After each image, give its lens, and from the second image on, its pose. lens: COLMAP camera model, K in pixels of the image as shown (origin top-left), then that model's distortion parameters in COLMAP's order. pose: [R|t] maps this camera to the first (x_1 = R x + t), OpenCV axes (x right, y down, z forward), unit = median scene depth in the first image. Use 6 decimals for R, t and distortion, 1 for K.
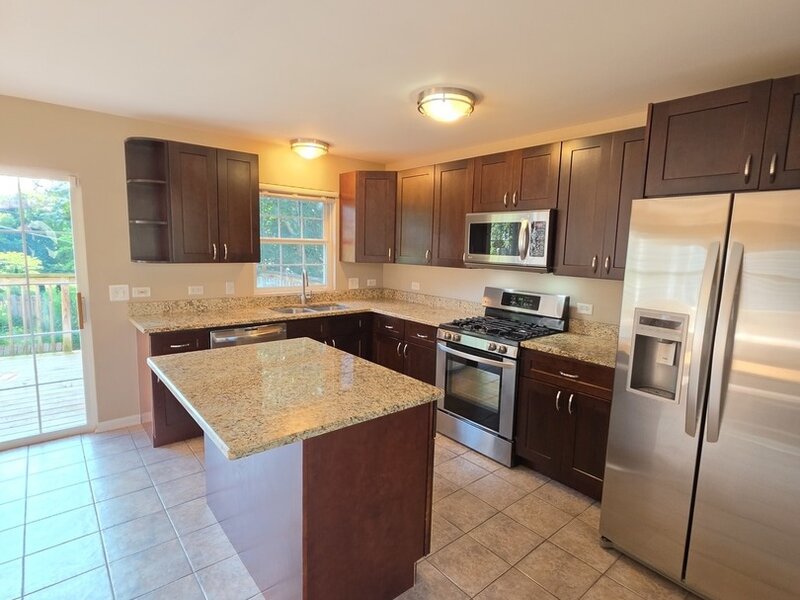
lens RADIAL K [[427.8, 0, 404.1], [0, 427.8, 301.5], [0, 0, 1]] dist [0.016748, -0.007625]
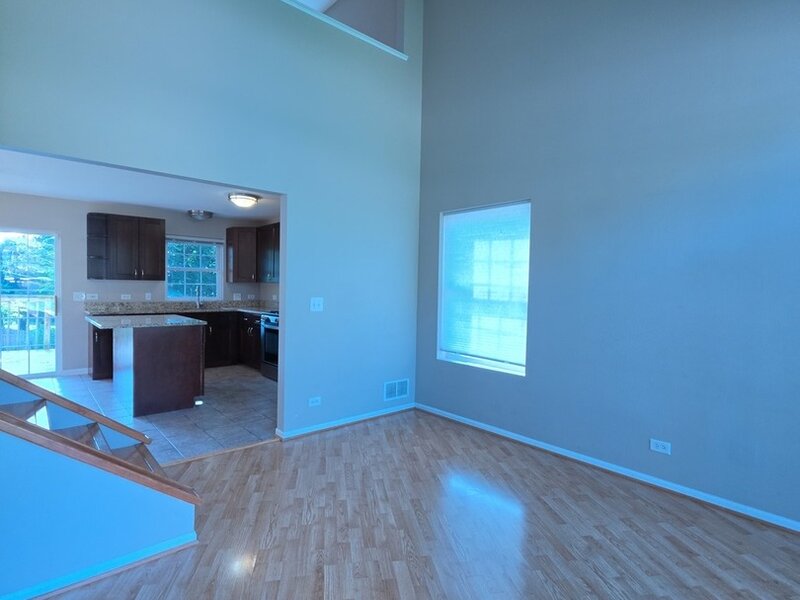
lens RADIAL K [[427.8, 0, 404.1], [0, 427.8, 301.5], [0, 0, 1]] dist [0.016748, -0.007625]
pose [[0.999575, -0.008705, 0.027804, 0.583154], [0.011348, 0.995284, -0.096338, 0.172568], [-0.026835, 0.096612, 0.994960, -0.744809]]
